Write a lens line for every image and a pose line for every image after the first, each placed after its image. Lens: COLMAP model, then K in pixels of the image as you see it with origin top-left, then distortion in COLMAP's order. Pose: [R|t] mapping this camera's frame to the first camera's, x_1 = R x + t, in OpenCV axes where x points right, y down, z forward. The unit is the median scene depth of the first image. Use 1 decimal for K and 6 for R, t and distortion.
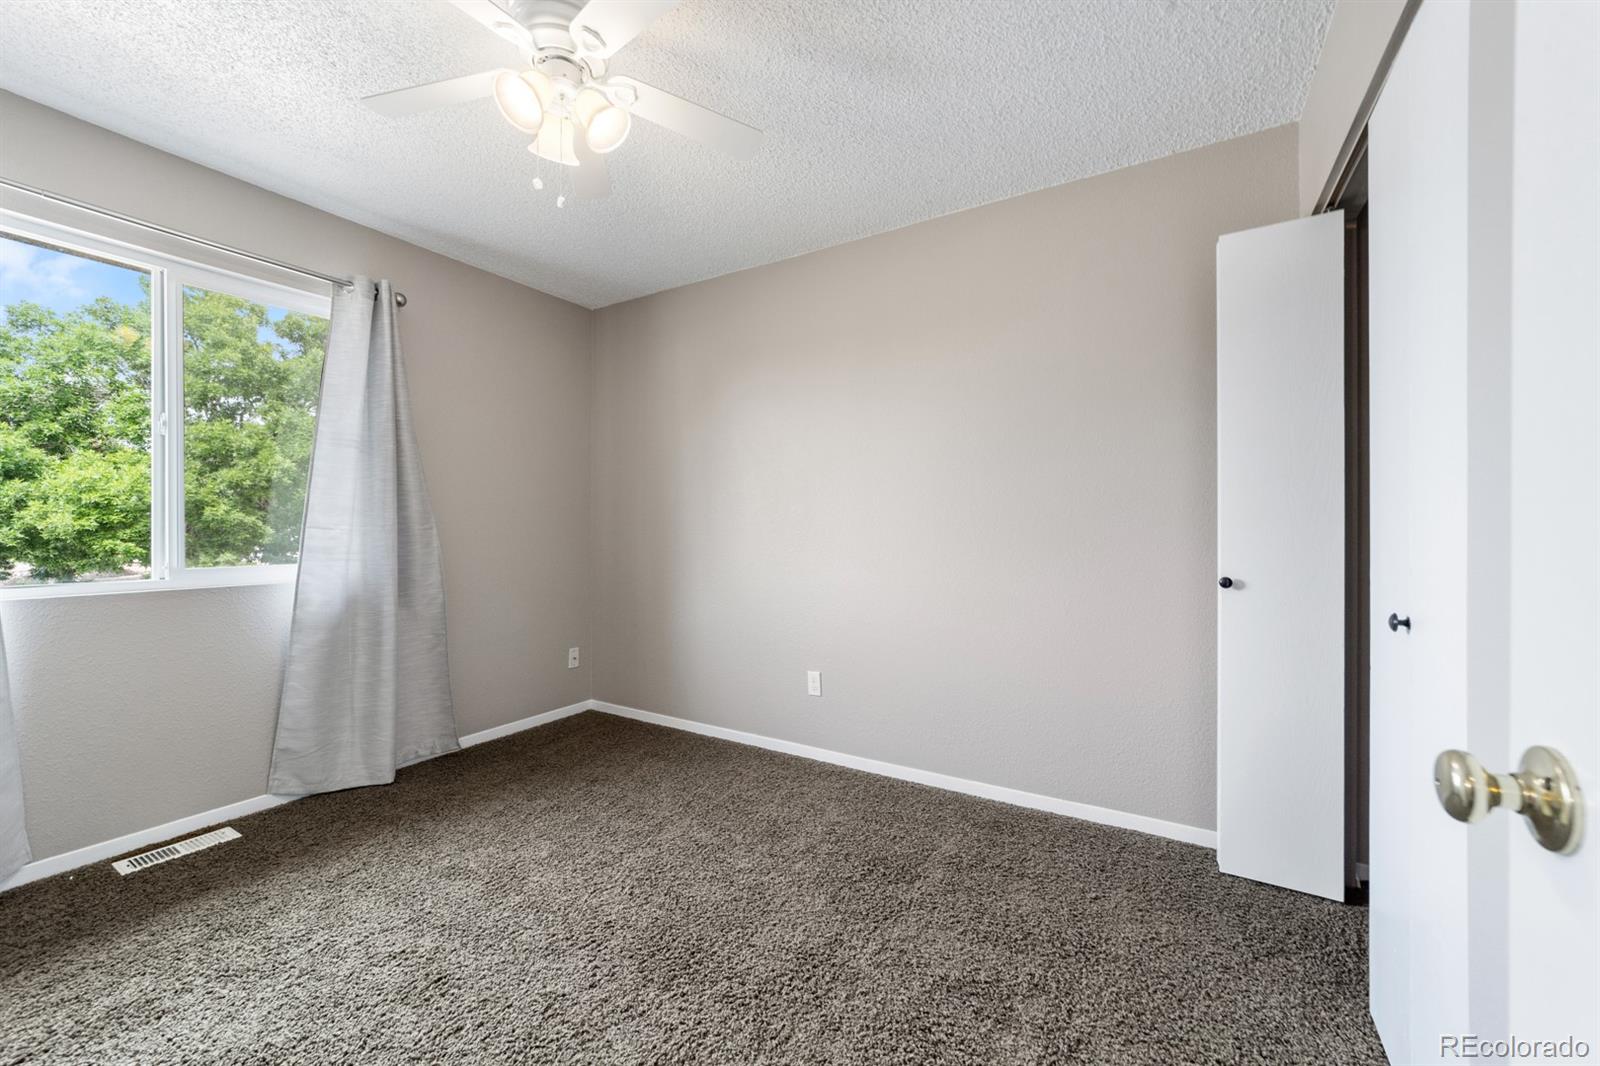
lens RADIAL K [[613.1, 0, 802.4], [0, 613.1, 529.4], [0, 0, 1]] dist [0.000615, 0.000119]
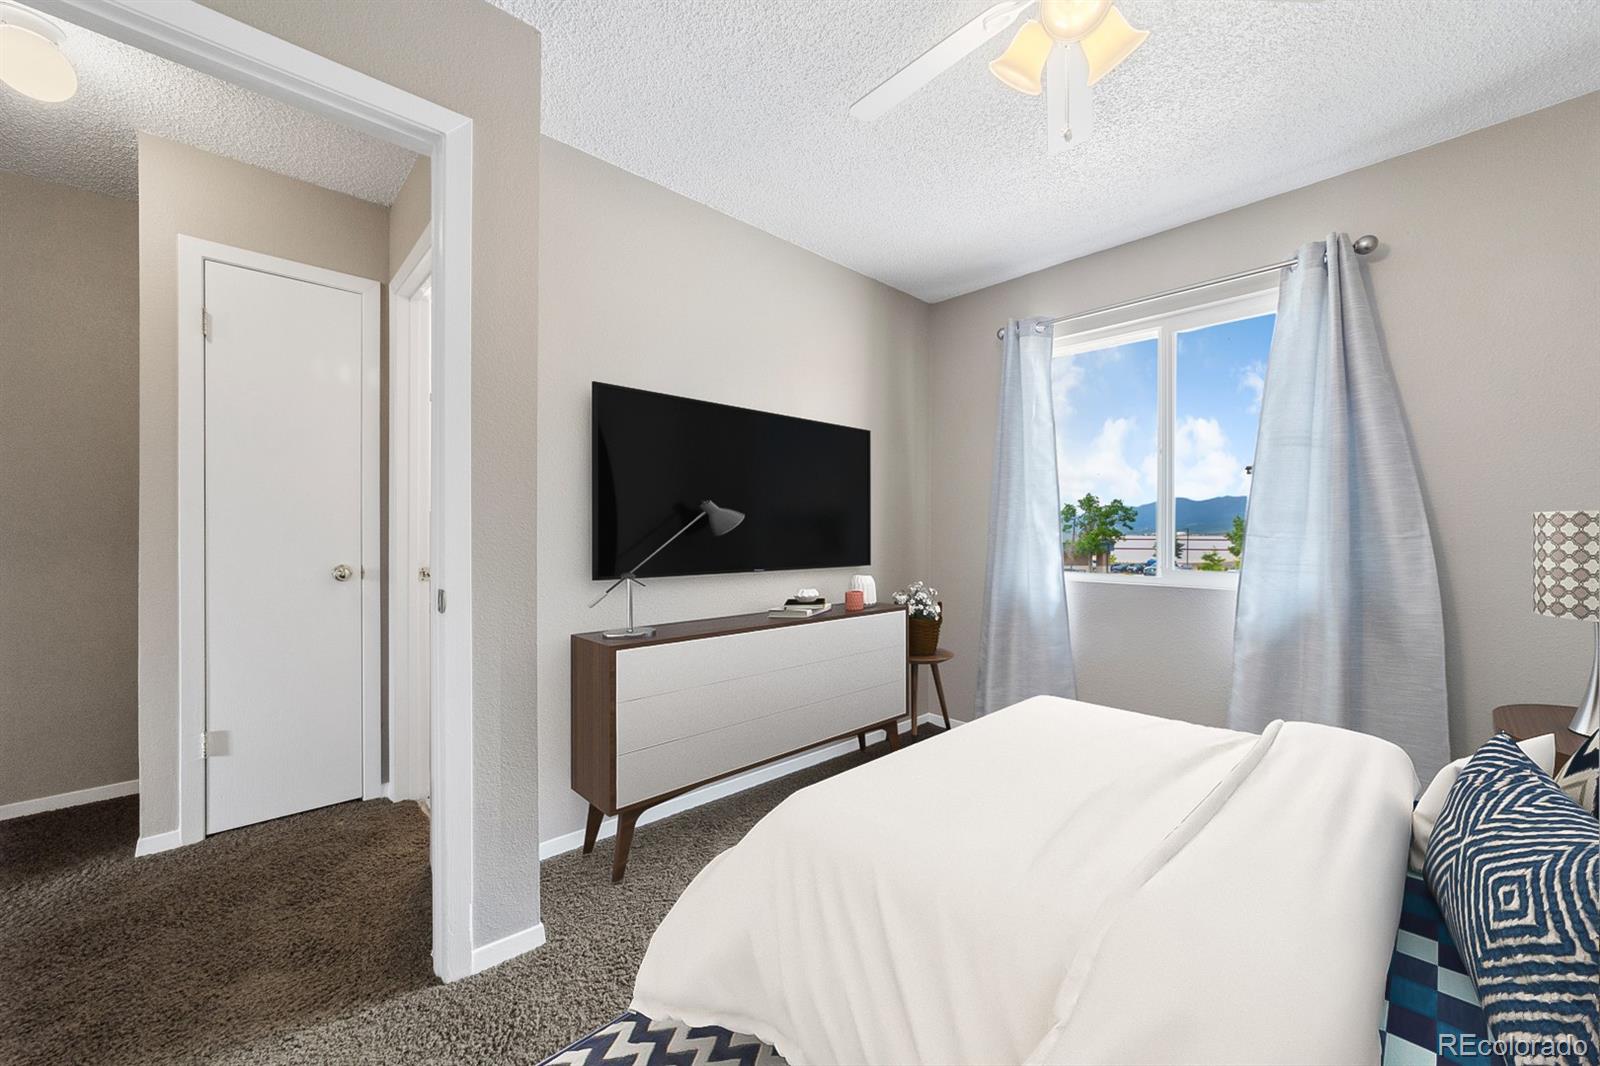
lens RADIAL K [[613.1, 0, 802.4], [0, 613.1, 529.4], [0, 0, 1]] dist [0.000615, 0.000119]
pose [[-0.268465, -0.002246, -0.963287, 0.317826], [-0.000919, 0.999997, -0.002075, -0.009280], [0.963289, 0.000329, -0.268467, 0.570214]]
